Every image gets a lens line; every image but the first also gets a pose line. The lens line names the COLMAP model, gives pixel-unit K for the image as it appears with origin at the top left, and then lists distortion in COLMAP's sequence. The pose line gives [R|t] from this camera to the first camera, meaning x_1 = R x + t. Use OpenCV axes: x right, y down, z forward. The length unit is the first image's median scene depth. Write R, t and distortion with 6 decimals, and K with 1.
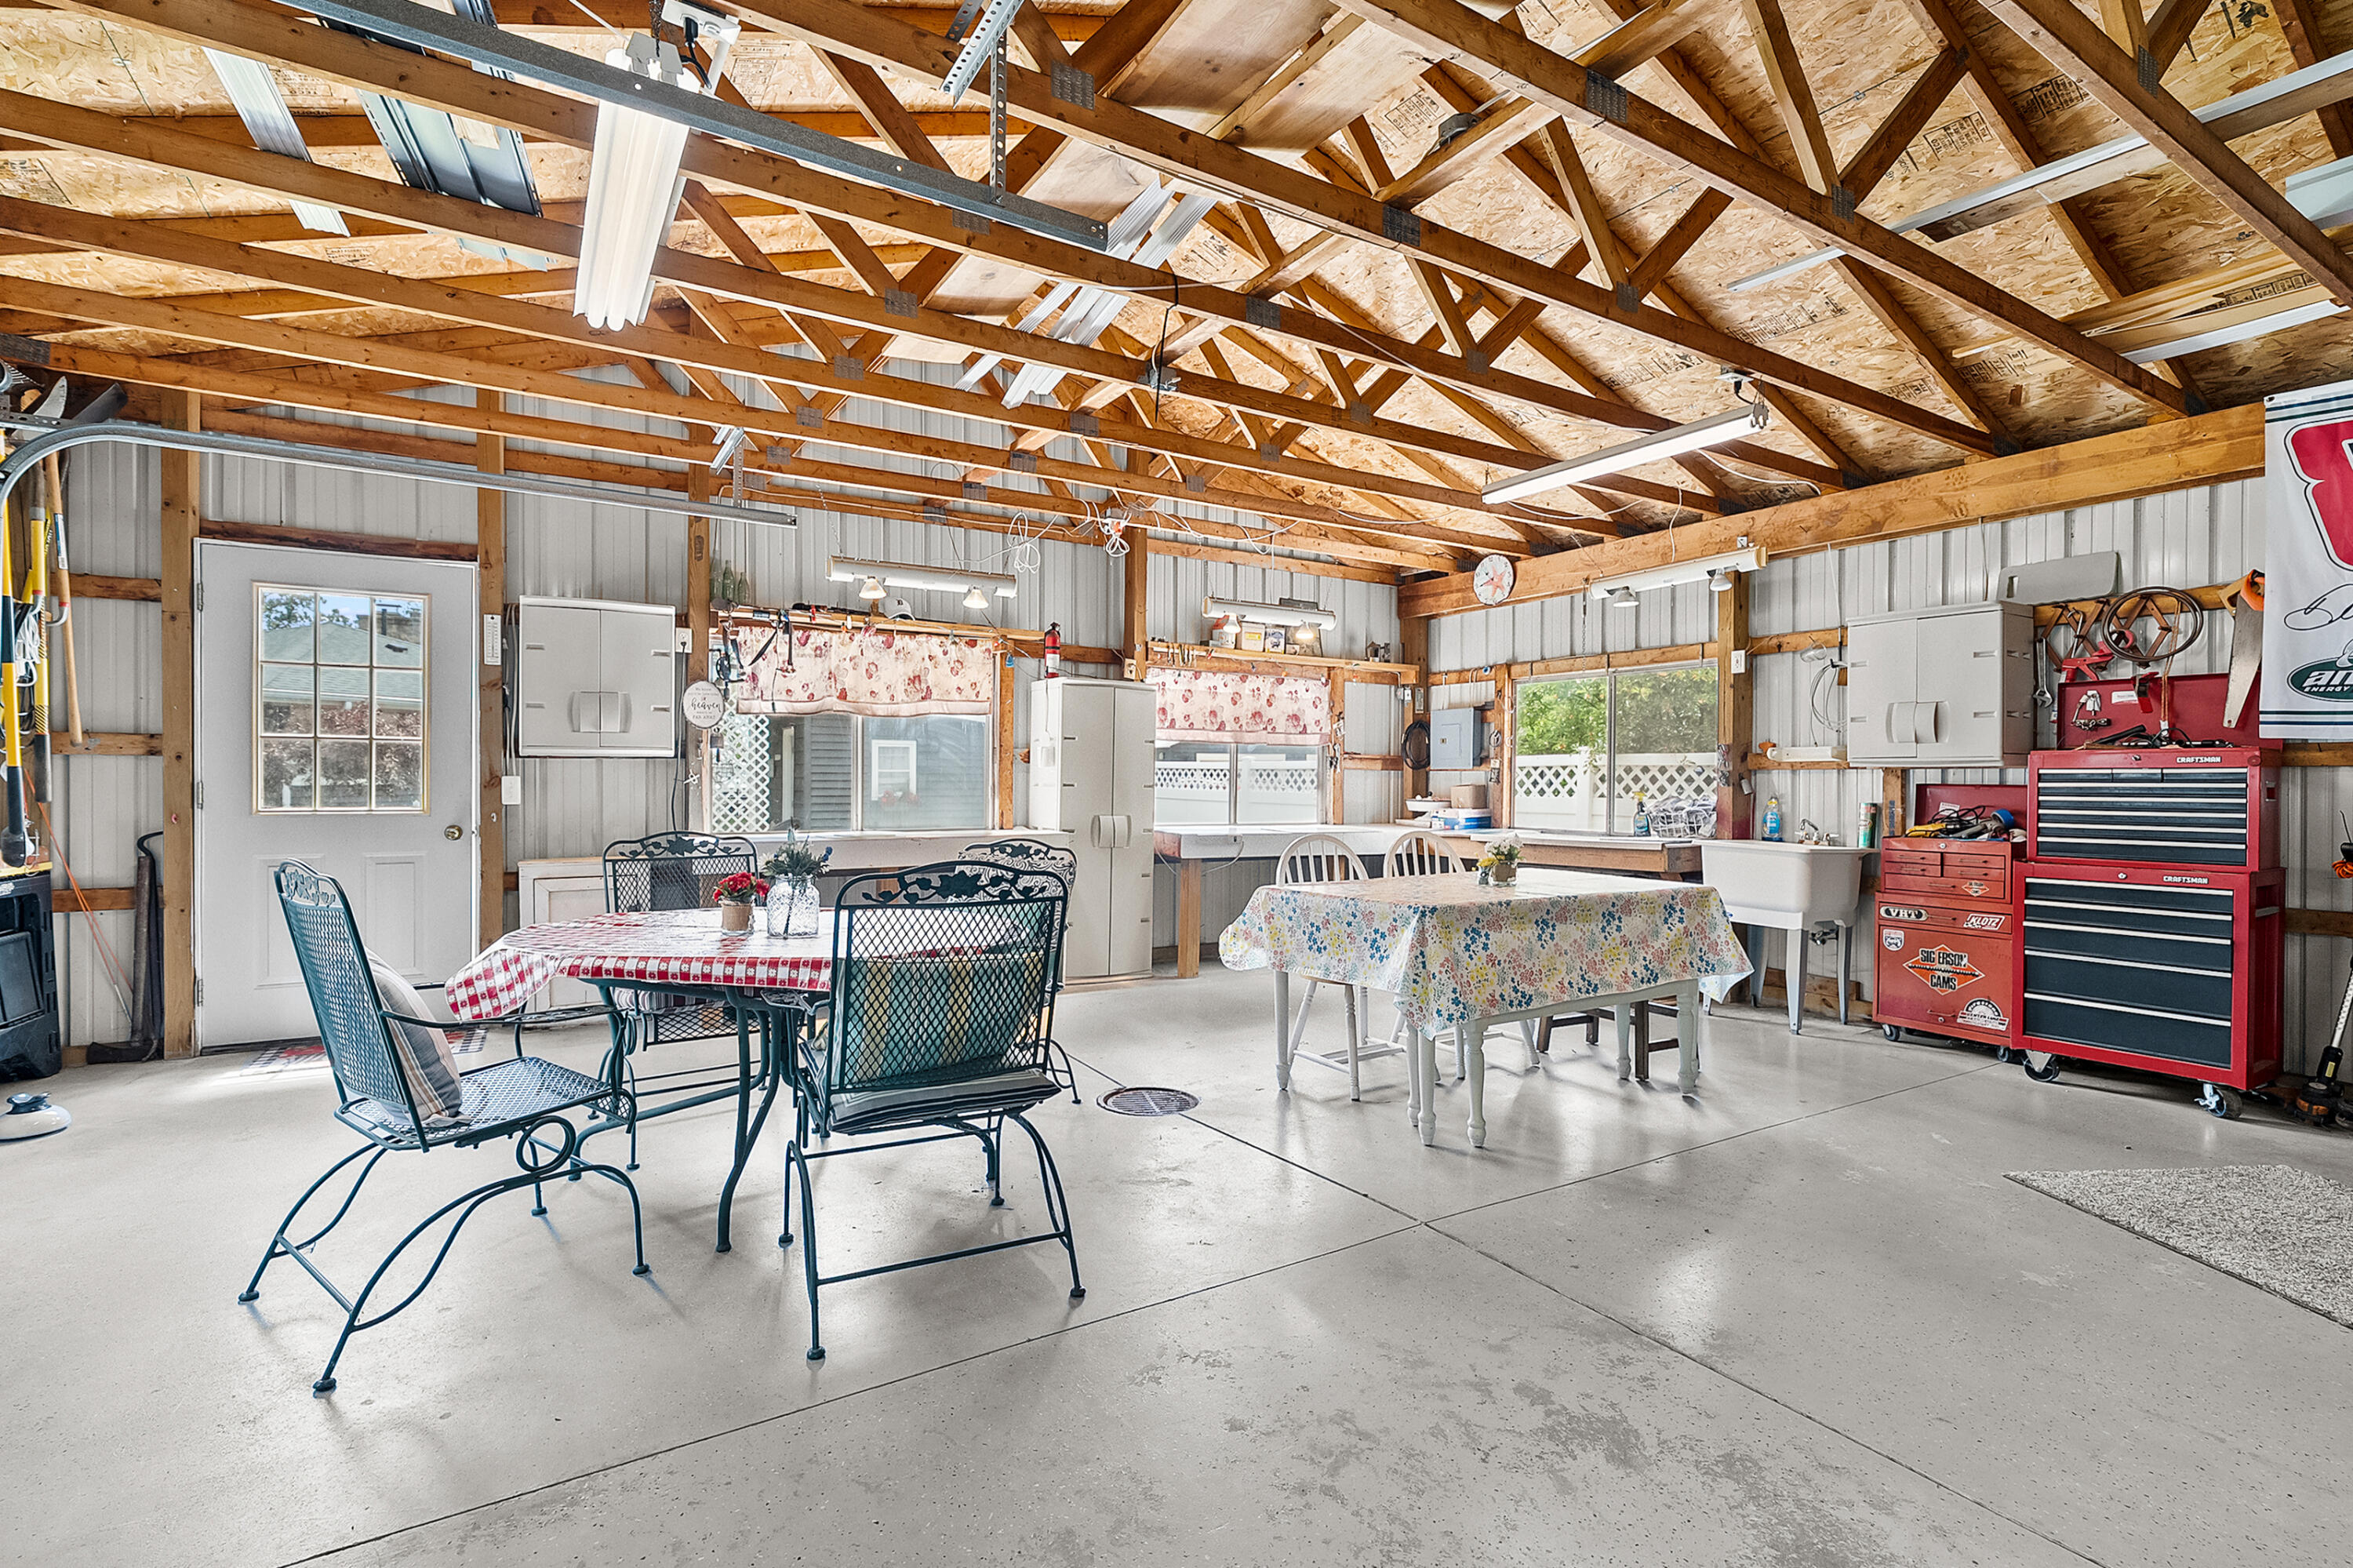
lens RADIAL K [[1080.8, 0, 1175.7], [0, 1080.8, 784.8], [0, 0, 1]] dist [0.001939, 0.000791]
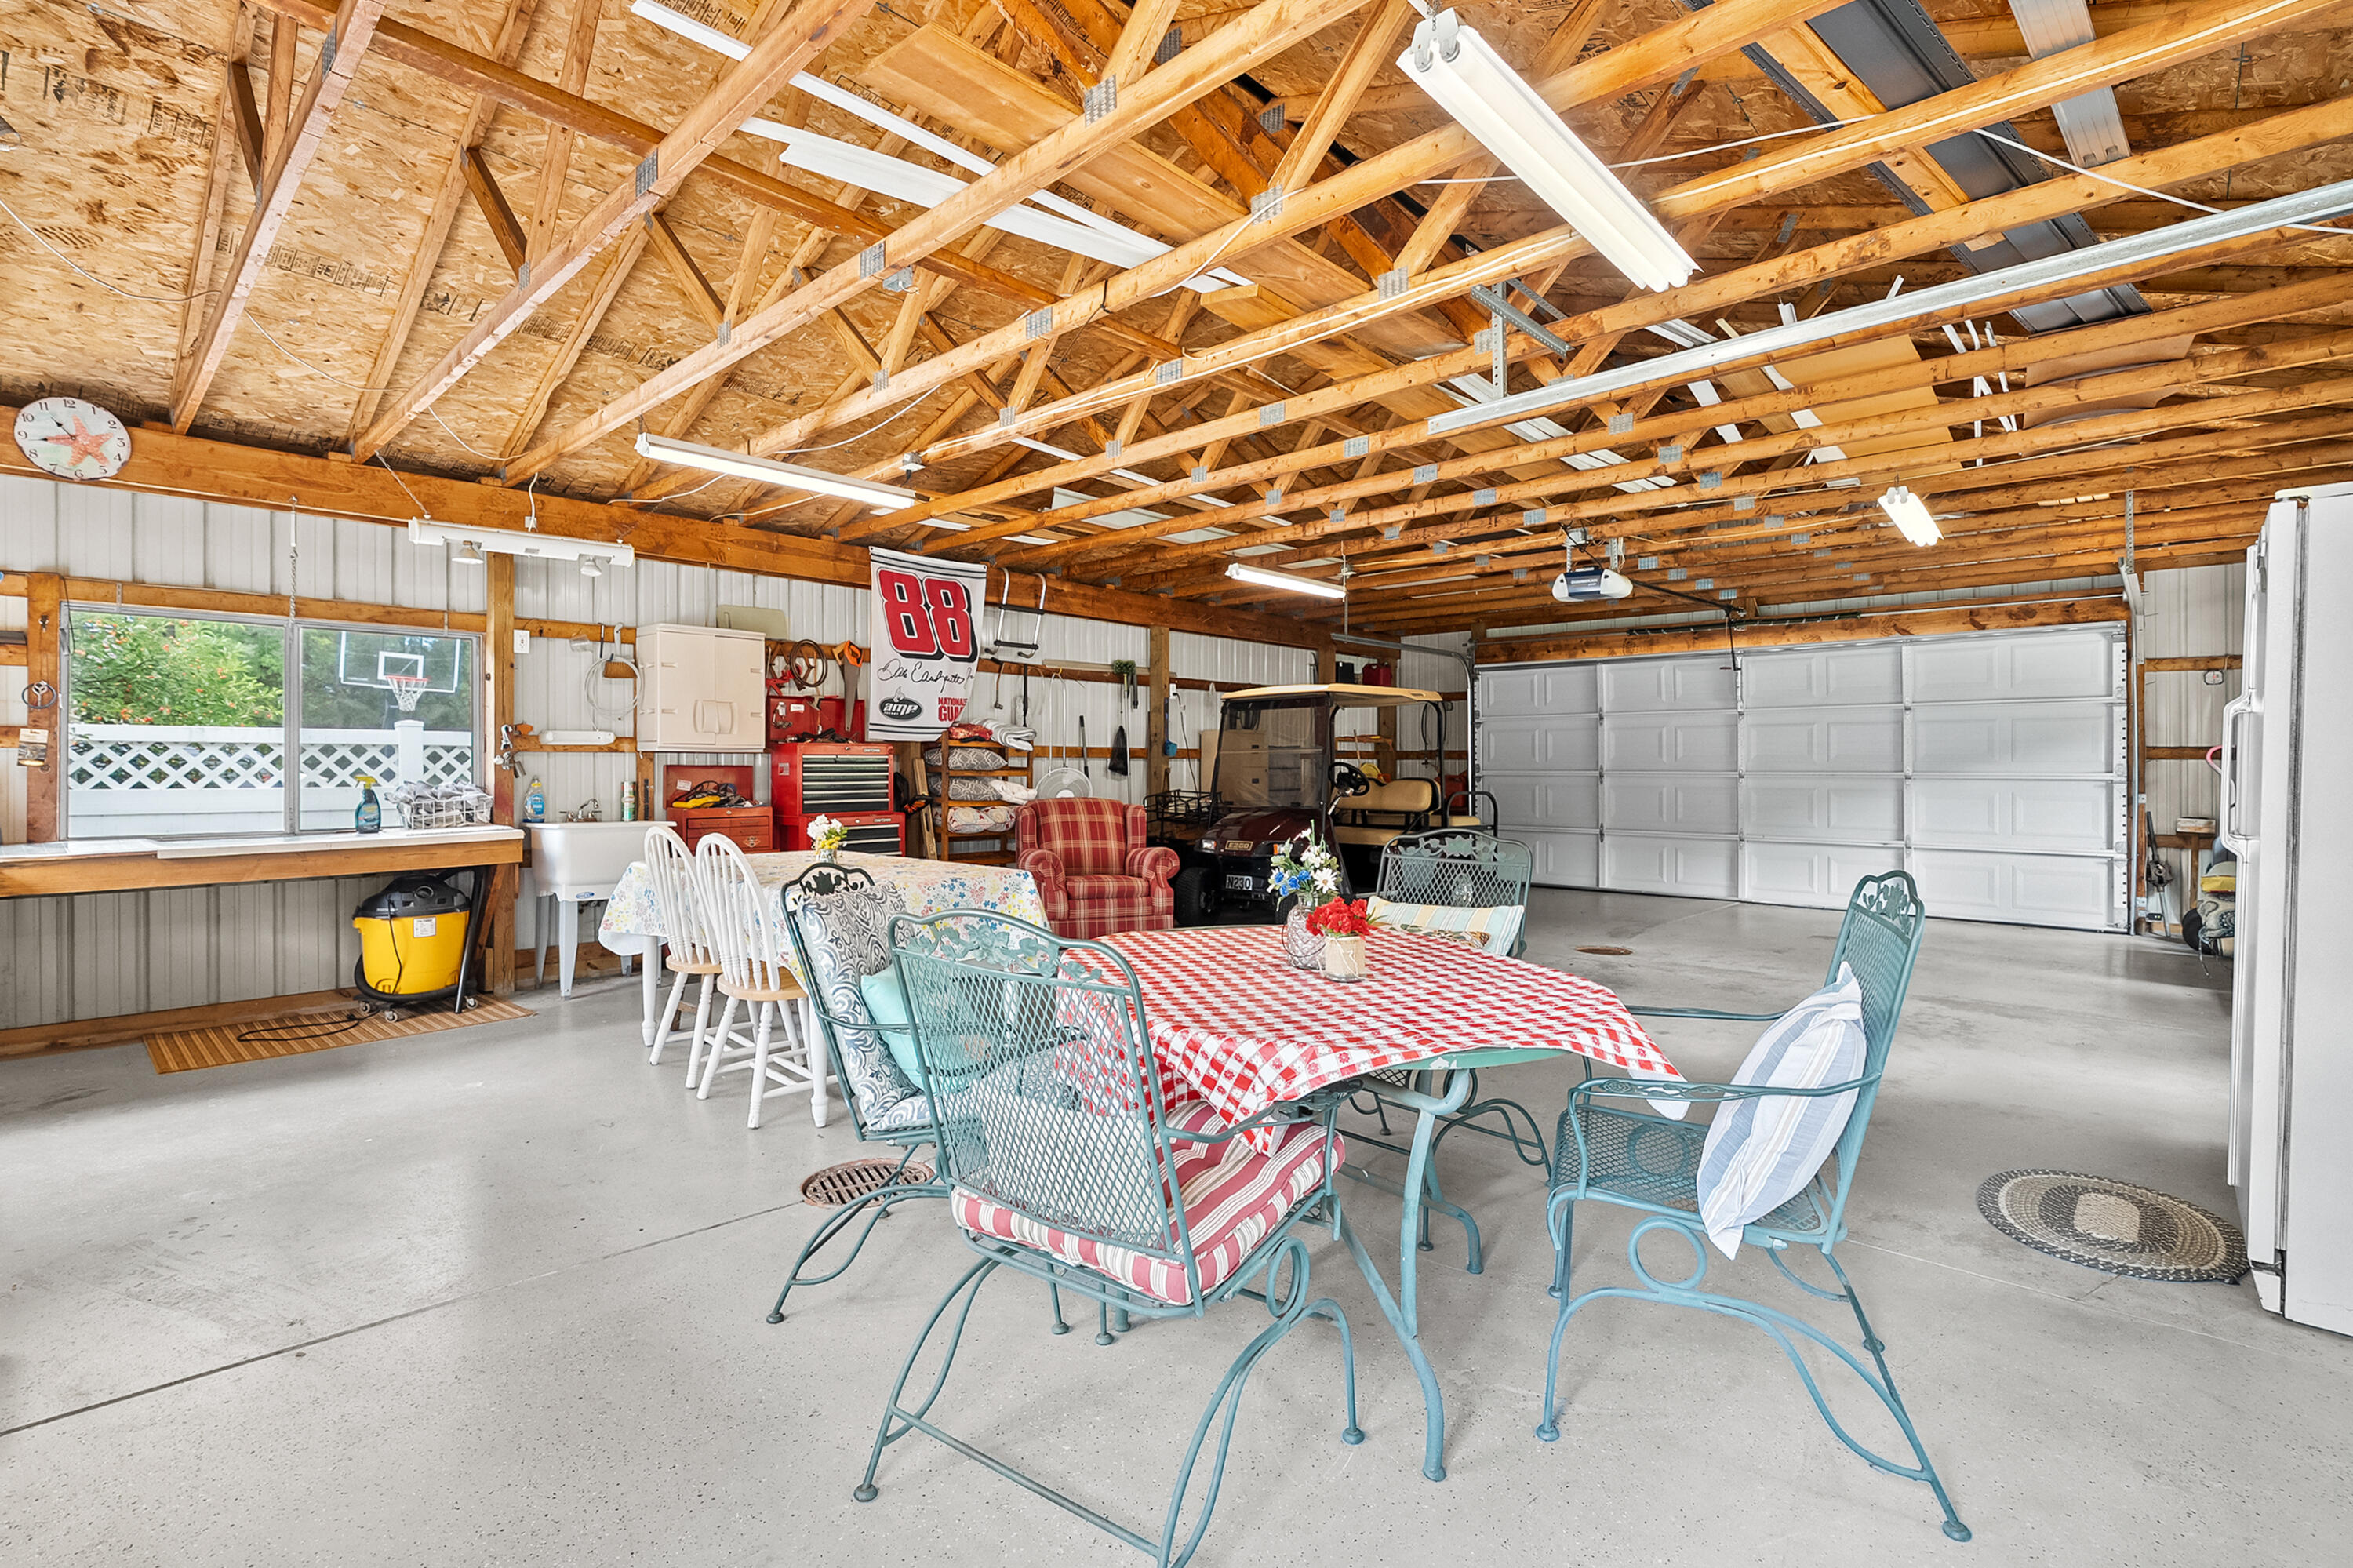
lens RADIAL K [[1080.8, 0, 1182.4], [0, 1080.8, 774.8], [0, 0, 1]] dist [0.001939, 0.000791]
pose [[-0.266083, -0.016704, 0.963805, -0.582386], [0.000246, 0.999849, 0.017397, -0.010153], [-0.963950, 0.004866, -0.266039, 0.684451]]
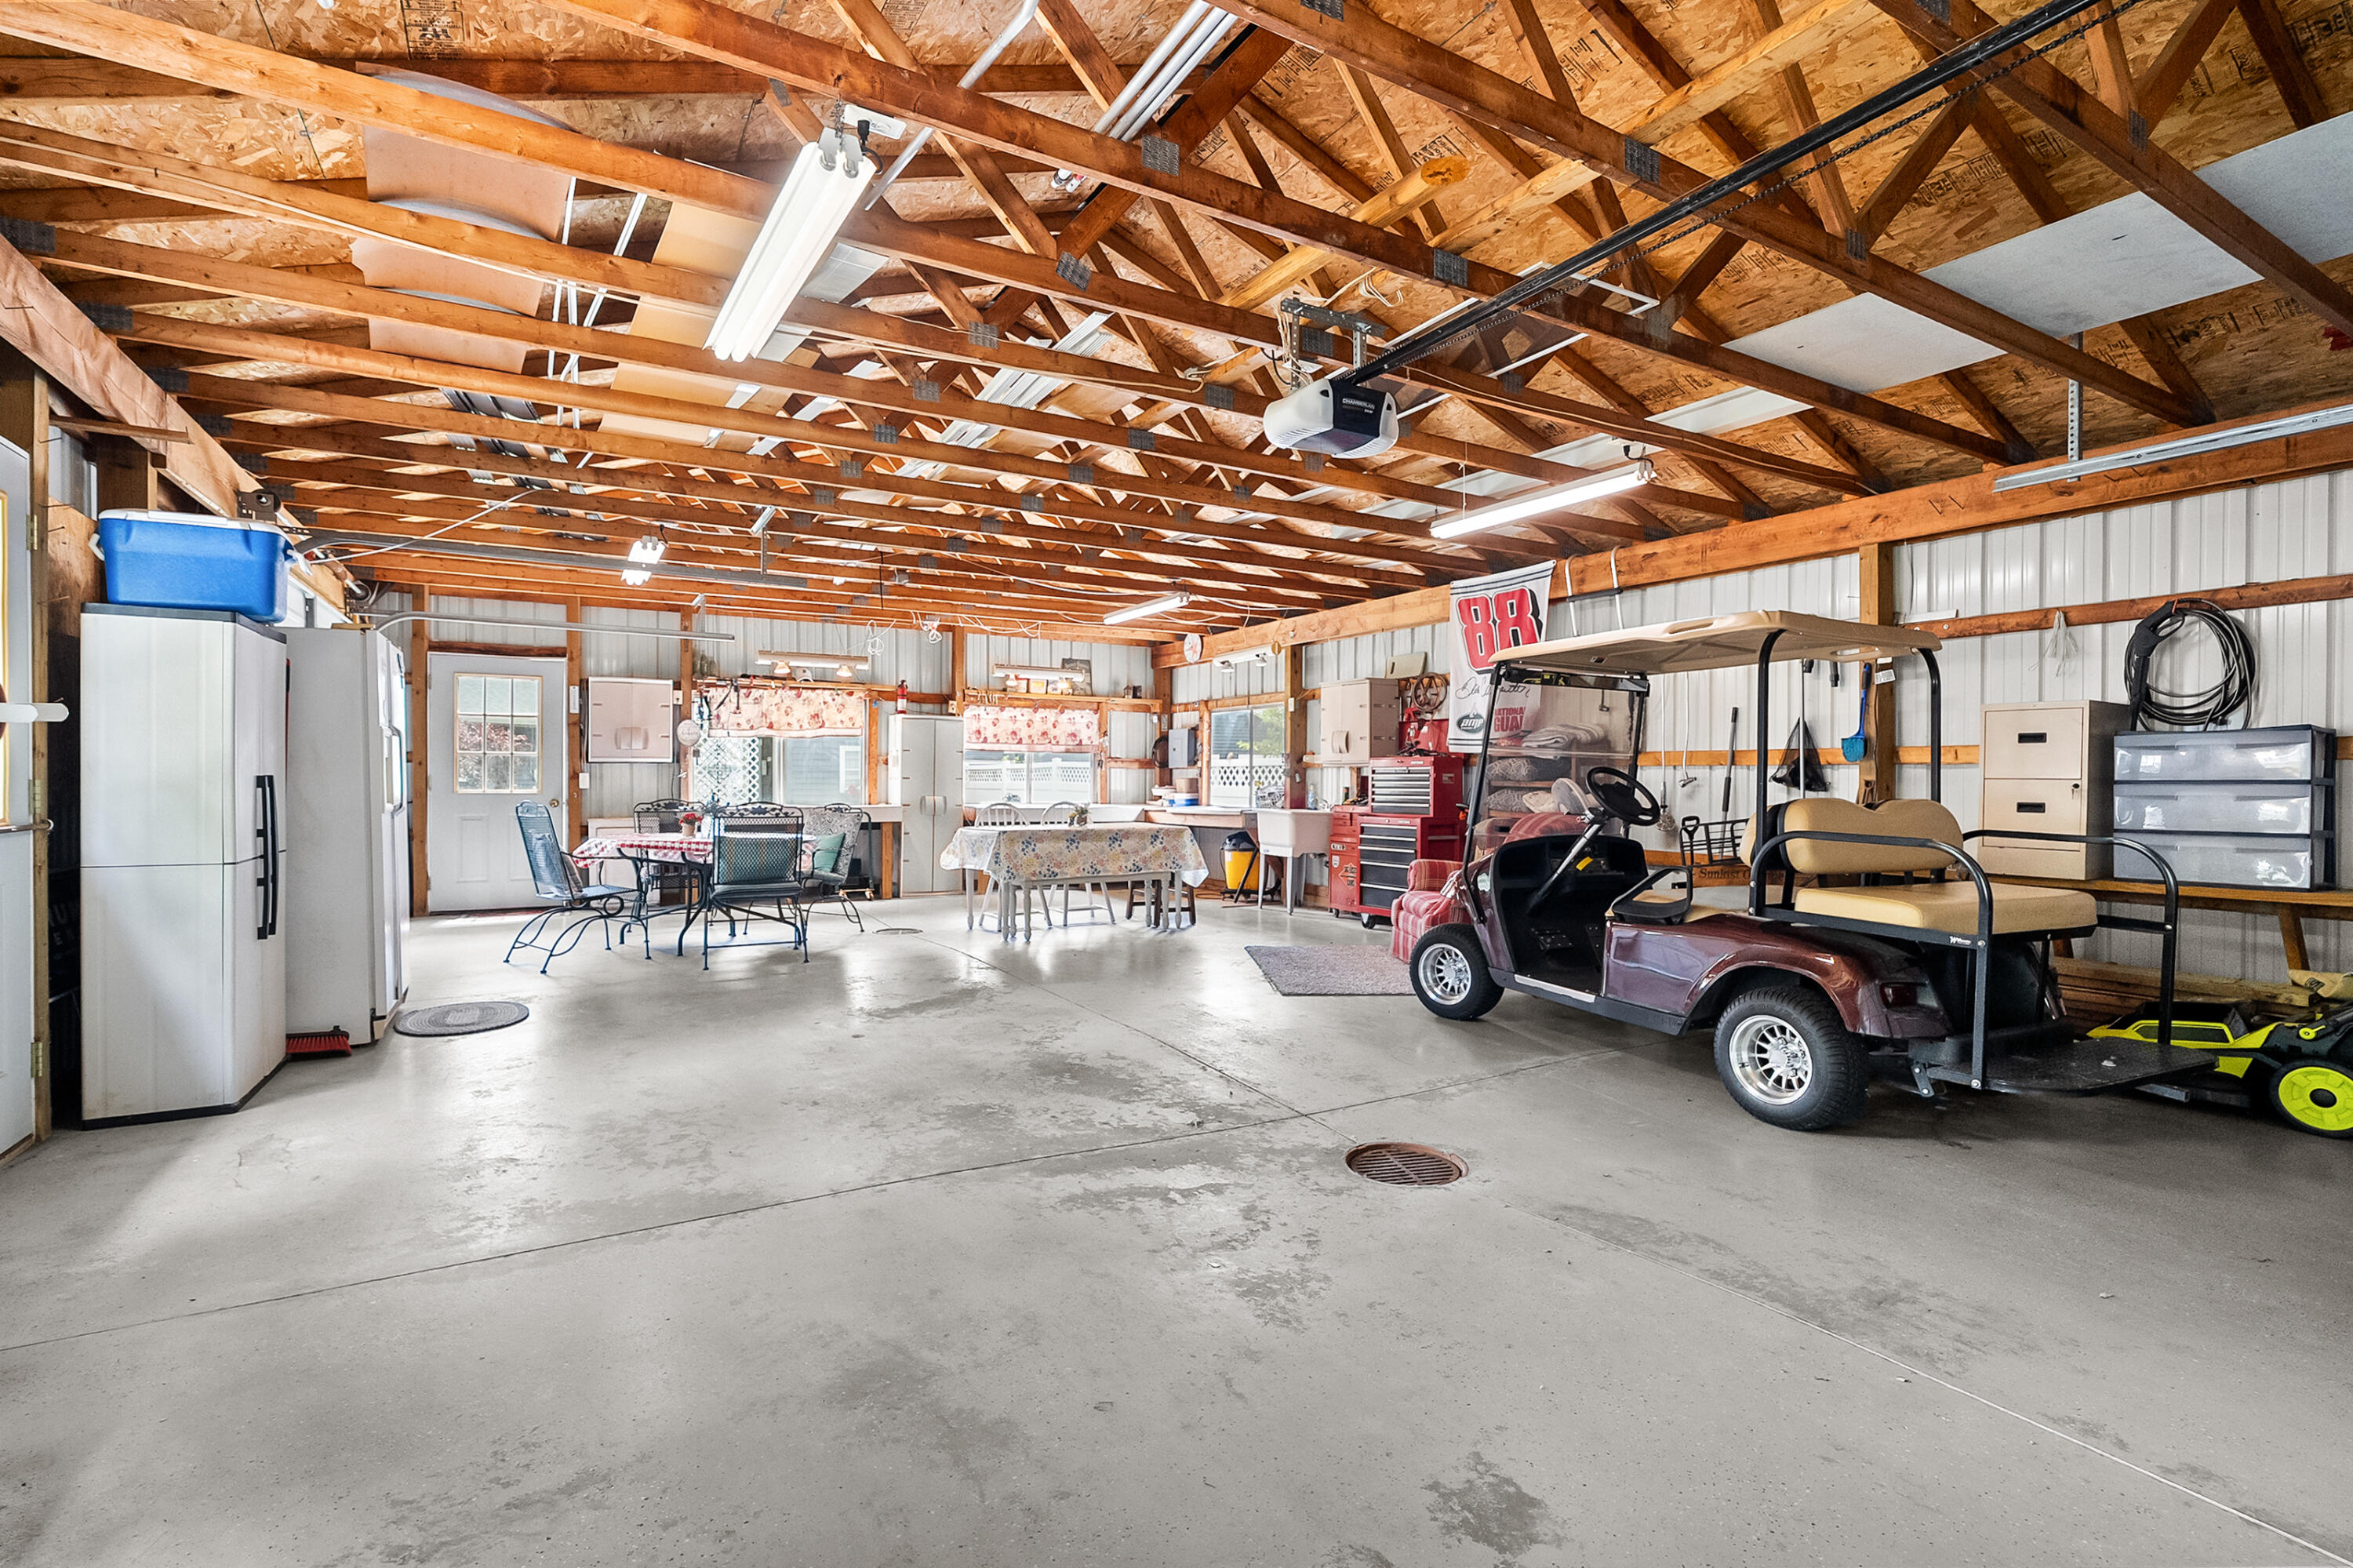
lens RADIAL K [[1080.8, 0, 1185.1], [0, 1080.8, 785.7], [0, 0, 1]] dist [0.001939, 0.000791]
pose [[0.999688, -0.001277, -0.024962, 0.393925], [0.001306, 0.999999, 0.001121, 0.011861], [0.024961, -0.001153, 0.999688, -0.706600]]
